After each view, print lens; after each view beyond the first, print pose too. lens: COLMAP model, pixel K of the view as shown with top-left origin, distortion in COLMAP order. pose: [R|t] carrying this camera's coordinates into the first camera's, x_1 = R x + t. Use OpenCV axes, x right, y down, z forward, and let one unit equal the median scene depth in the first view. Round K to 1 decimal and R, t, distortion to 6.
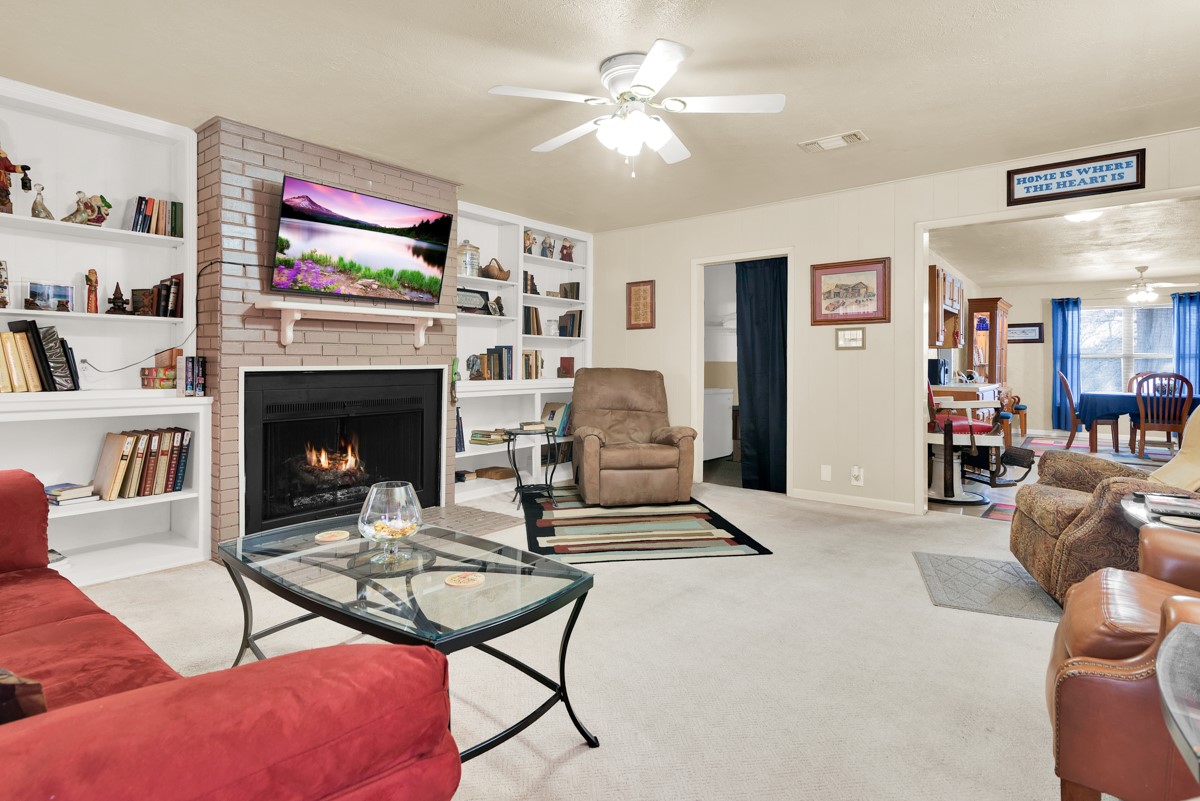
lens RADIAL K [[582.2, 0, 597.9], [0, 582.2, 364.0], [0, 0, 1]] dist [0.000304, -0.000250]
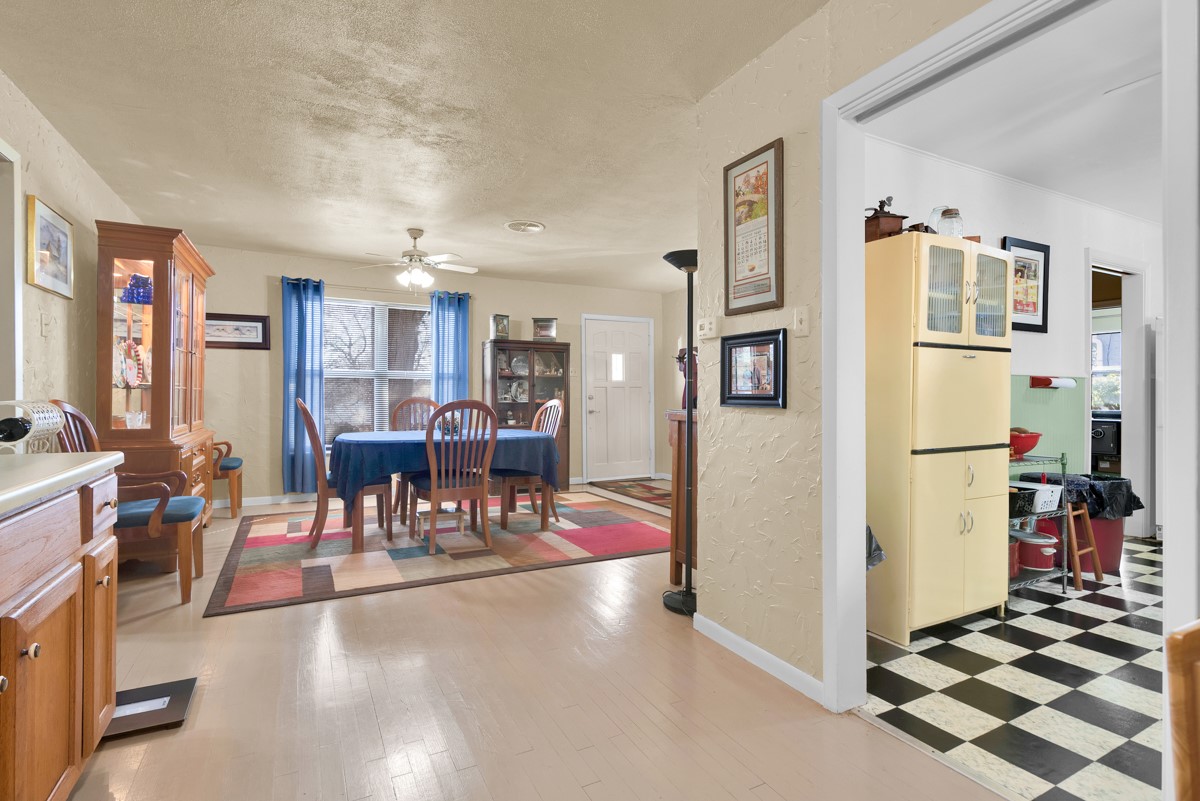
lens RADIAL K [[568.1, 0, 600.3], [0, 568.1, 394.9], [0, 0, 1]] dist [0.001529, 0.000087]
pose [[0.378268, -0.006207, 0.925675, 0.371859], [-0.003097, 0.999963, 0.007971, 0.003502], [-0.925691, -0.005882, 0.378235, 0.489438]]
